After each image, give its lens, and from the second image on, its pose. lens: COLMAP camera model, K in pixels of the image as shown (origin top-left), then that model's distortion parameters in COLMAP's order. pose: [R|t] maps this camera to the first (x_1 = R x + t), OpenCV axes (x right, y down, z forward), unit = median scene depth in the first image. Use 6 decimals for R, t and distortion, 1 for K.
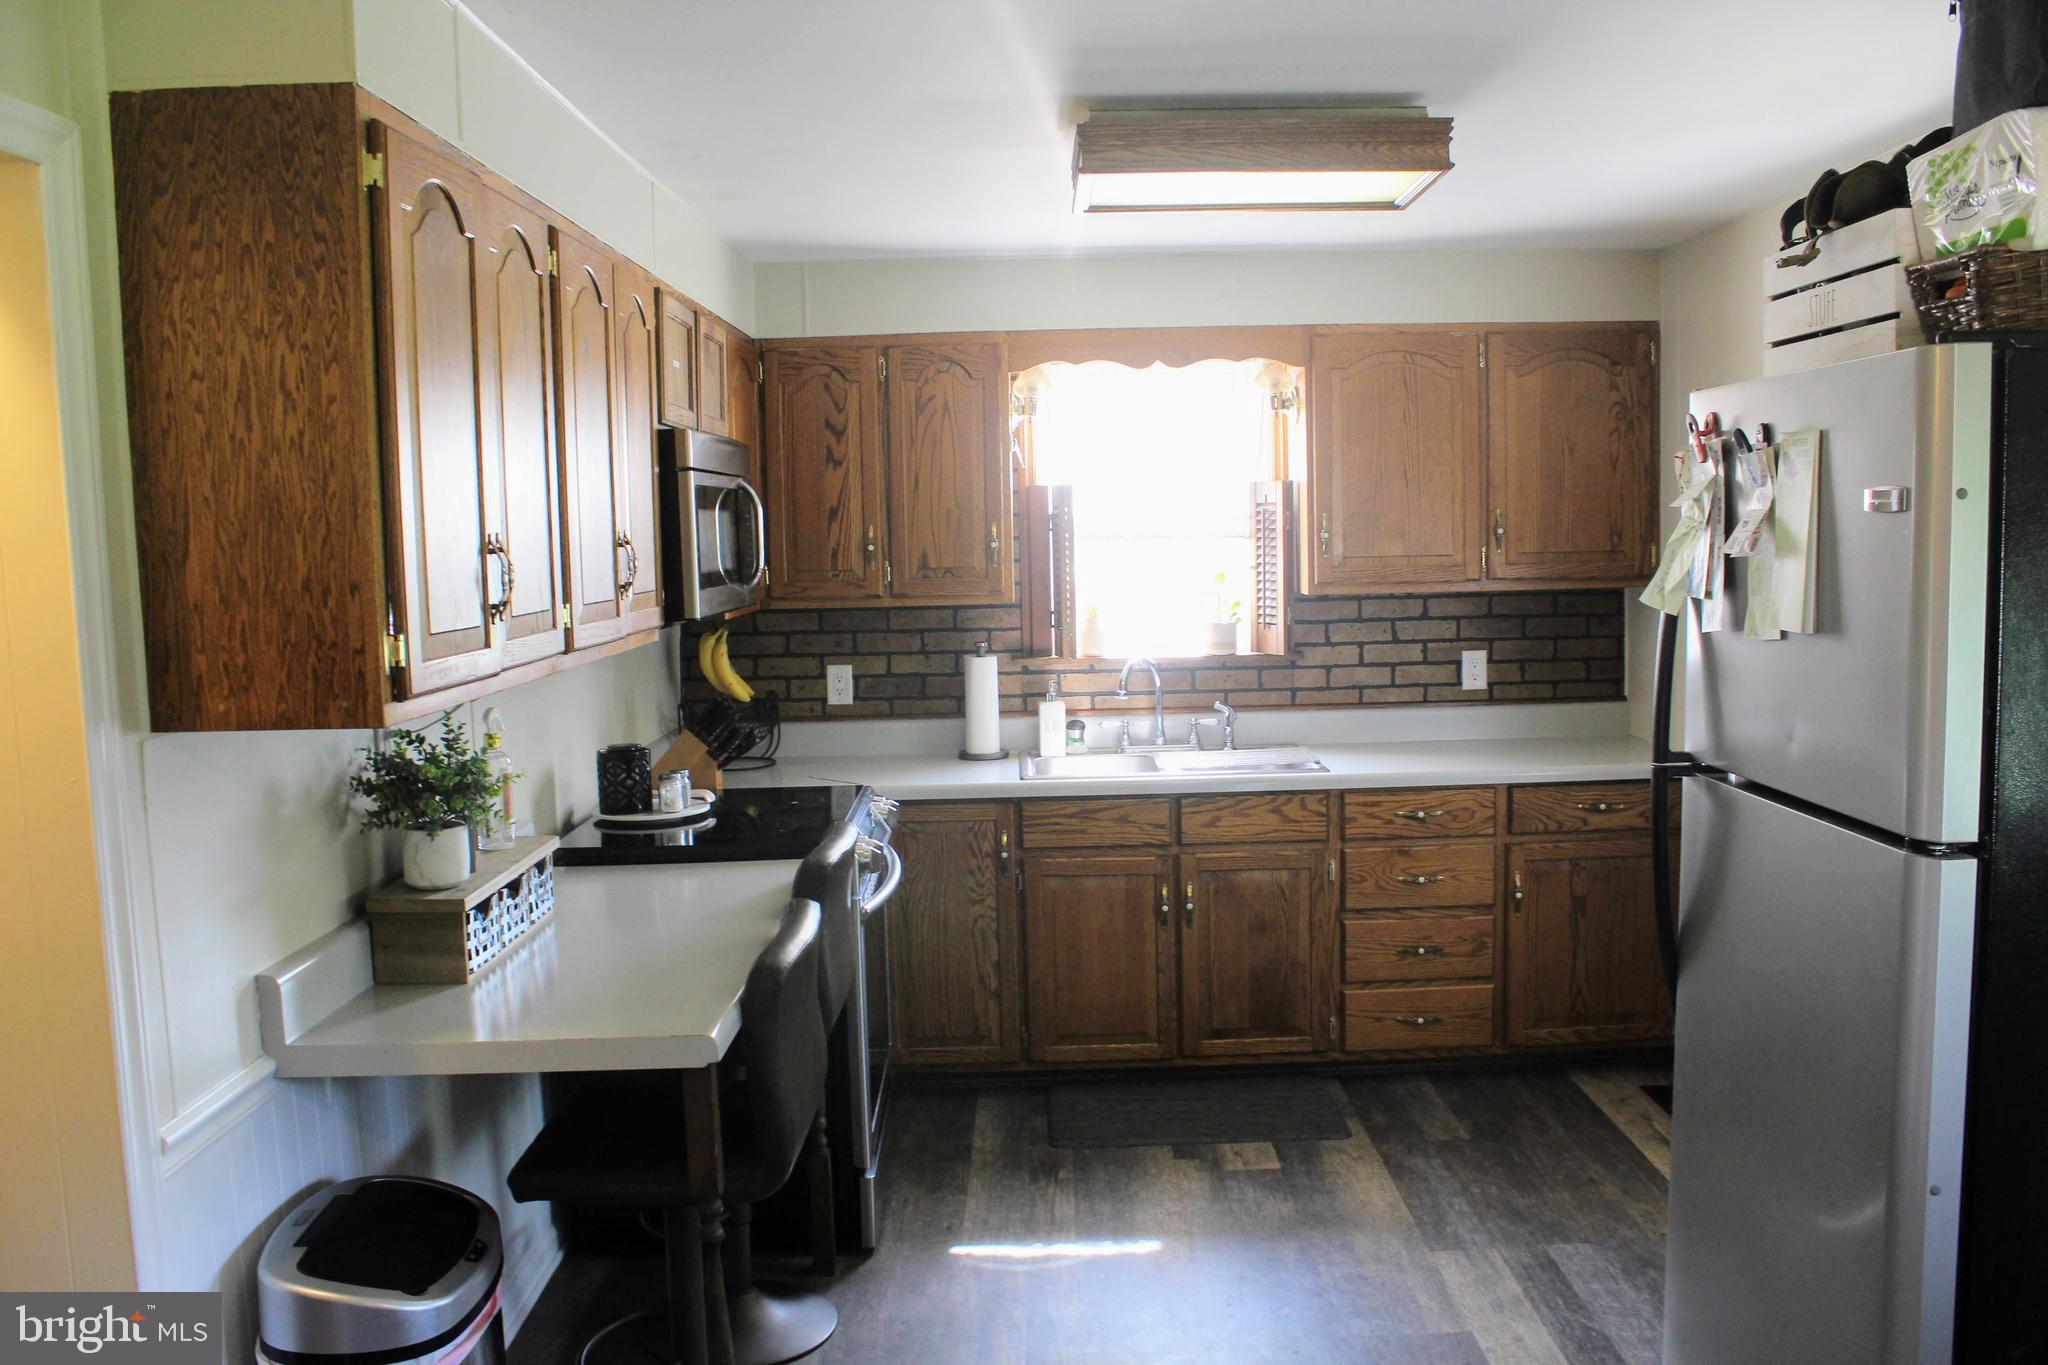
lens RADIAL K [[1722.2, 0, 1024.0], [0, 1722.2, 682.5], [0, 0, 1]] dist [-0.161378, 0.139134]
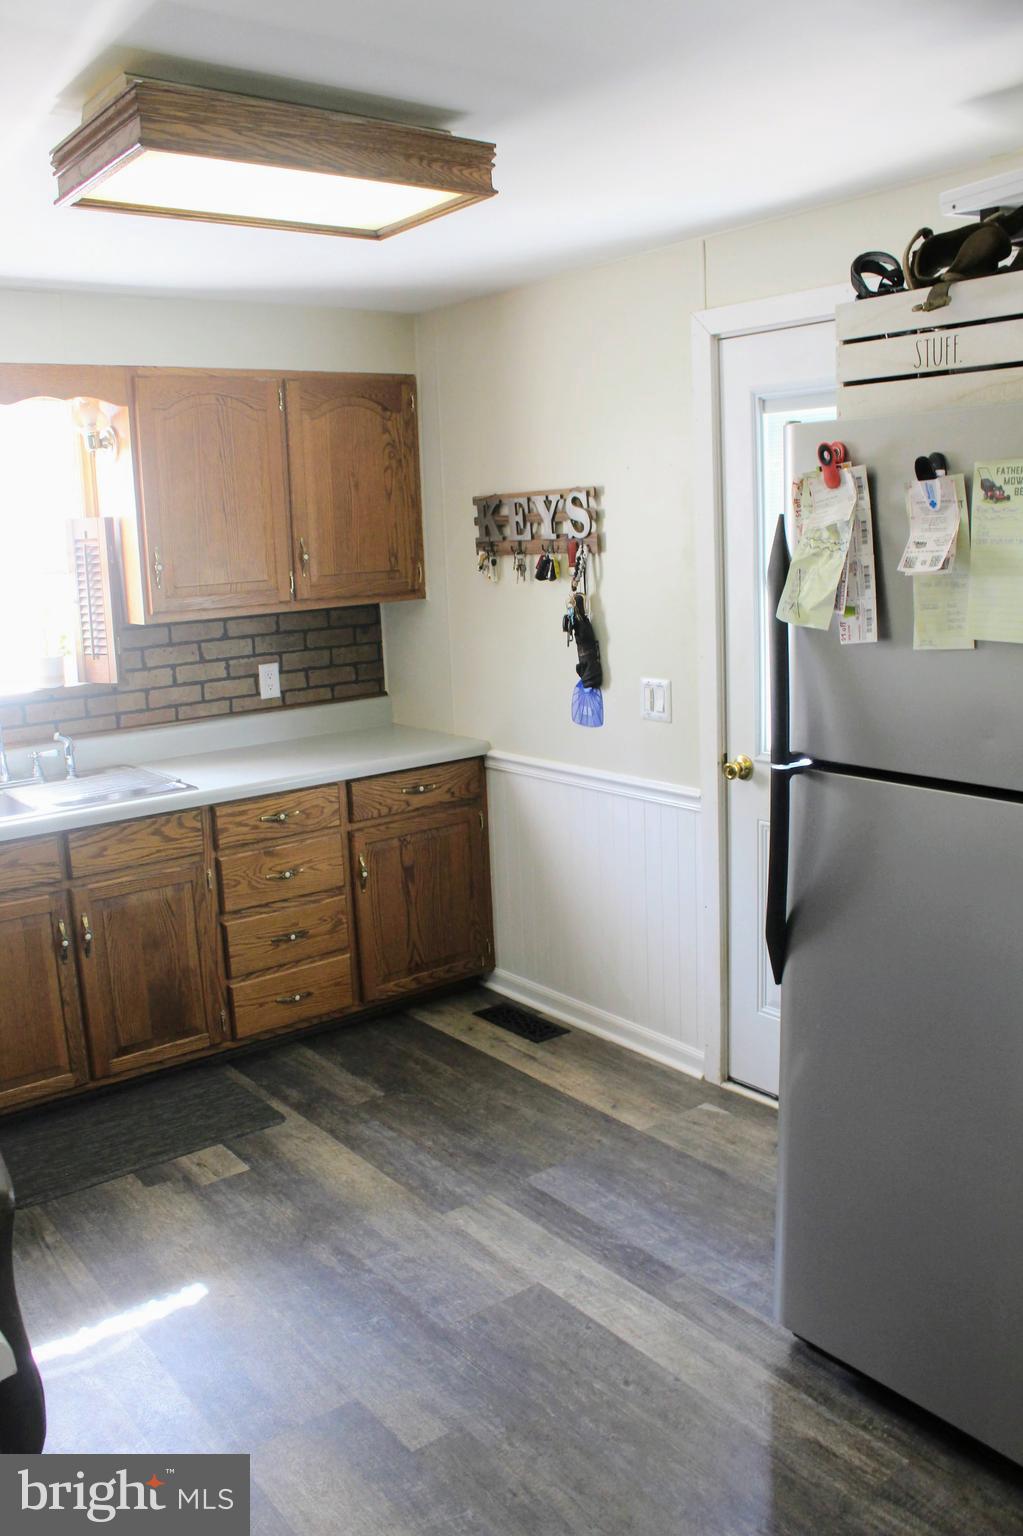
lens RADIAL K [[1291.7, 0, 511.5], [0, 1291.7, 768.0], [0, 0, 1]] dist [-0.161378, 0.139134]
pose [[0.789415, -0.121526, 0.601711, -0.145760], [0.076292, 0.992031, 0.100267, -0.025931], [-0.609101, -0.033247, 0.792395, 0.247029]]
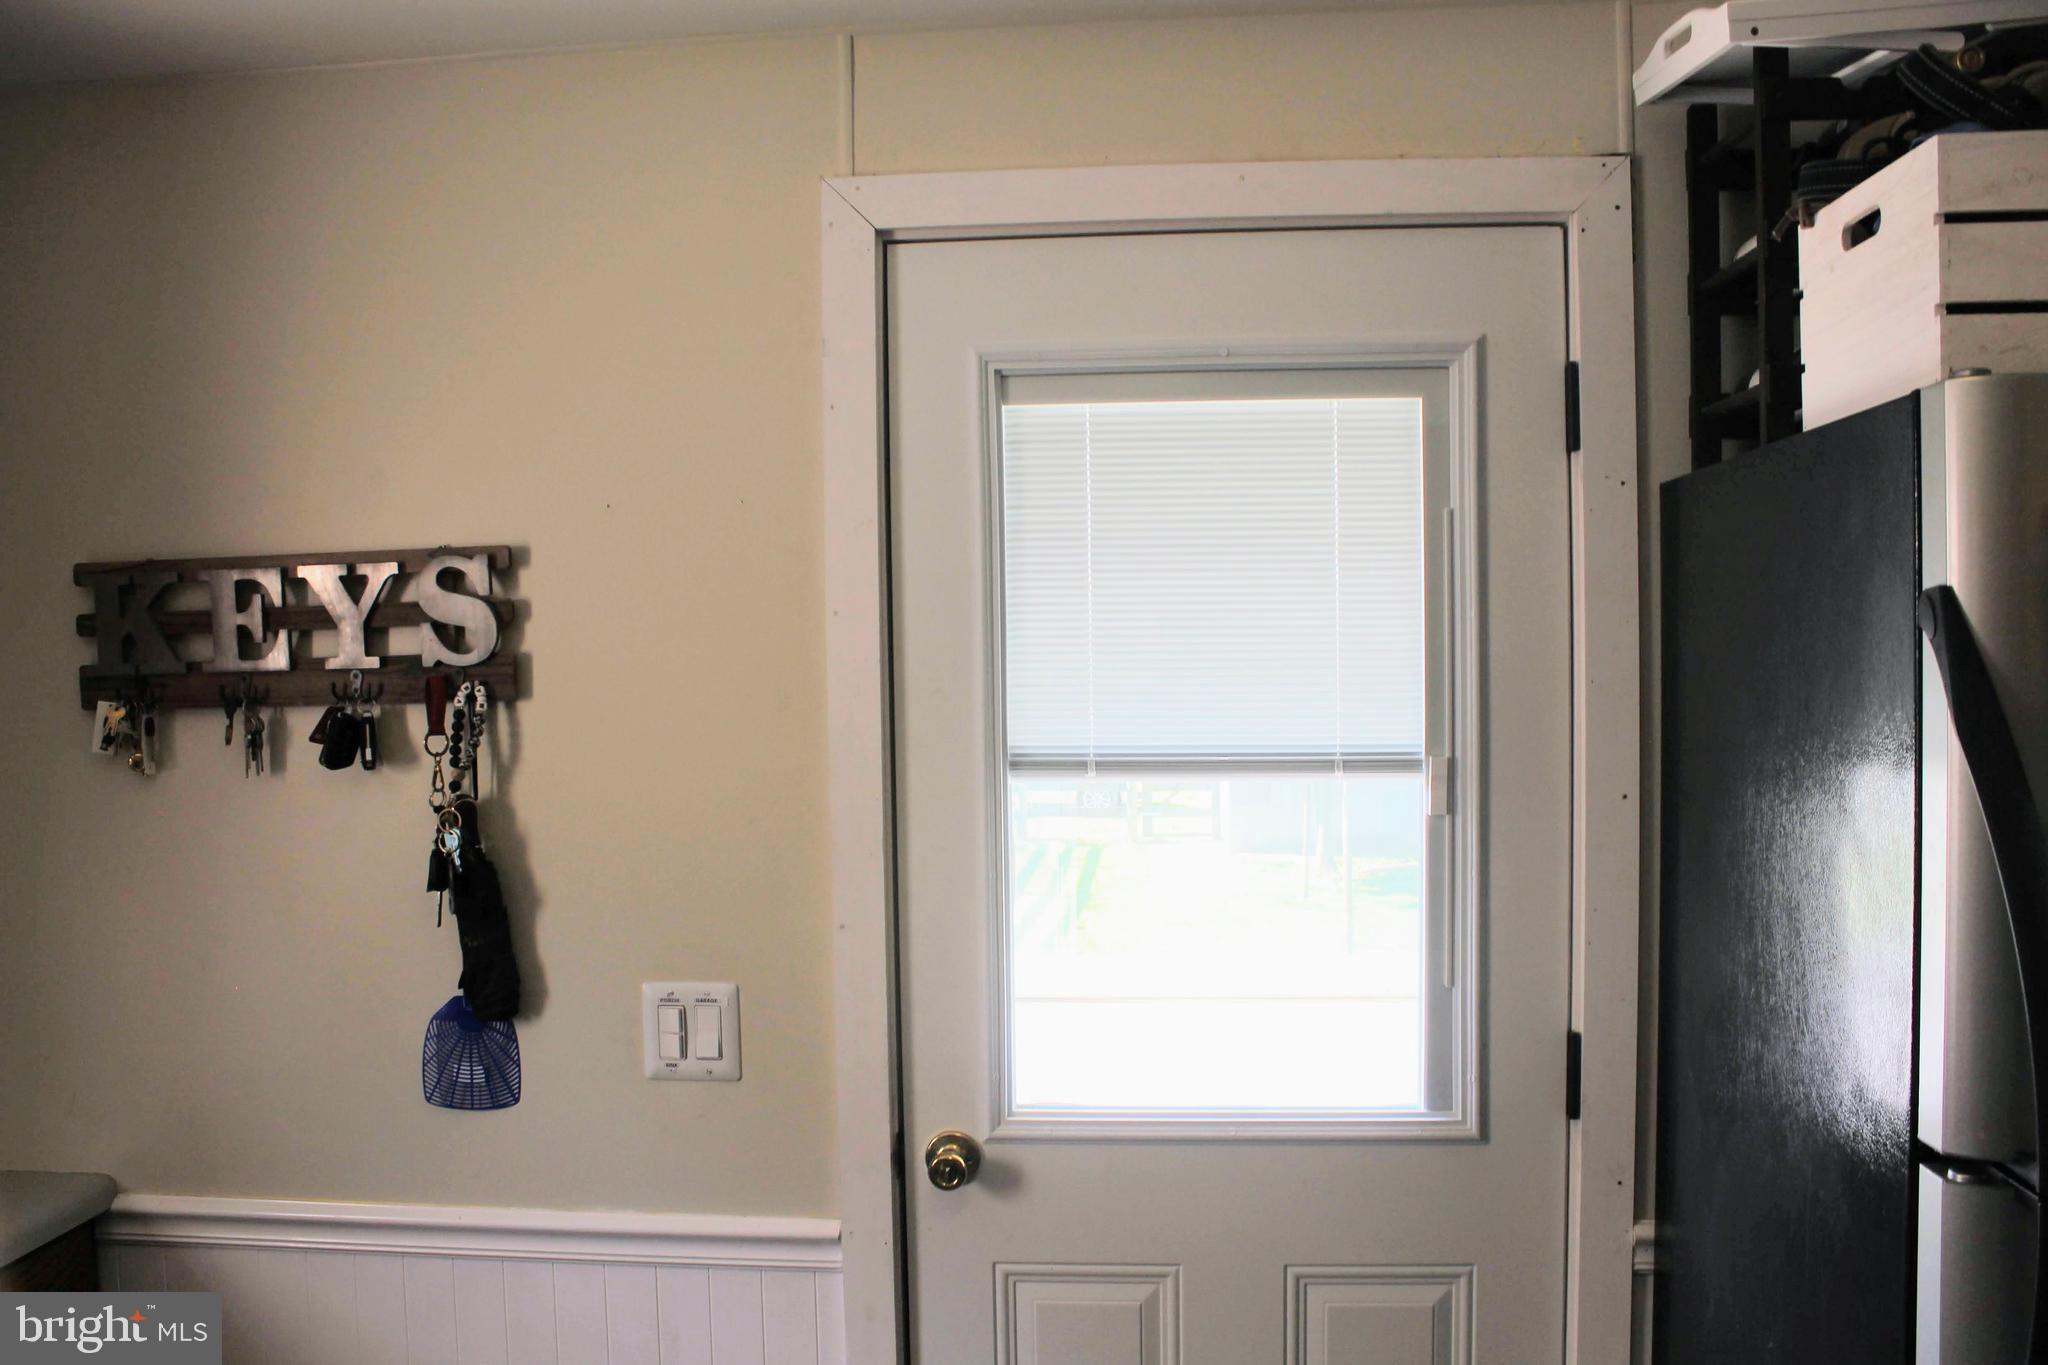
lens RADIAL K [[1722.2, 0, 1024.0], [0, 1722.2, 682.5], [0, 0, 1]] dist [-0.161378, 0.139134]
pose [[0.088515, -0.008589, 0.996038, -0.041589], [0.106613, 0.994300, -0.000900, -0.064764], [-0.990353, 0.106271, 0.088926, 0.681999]]
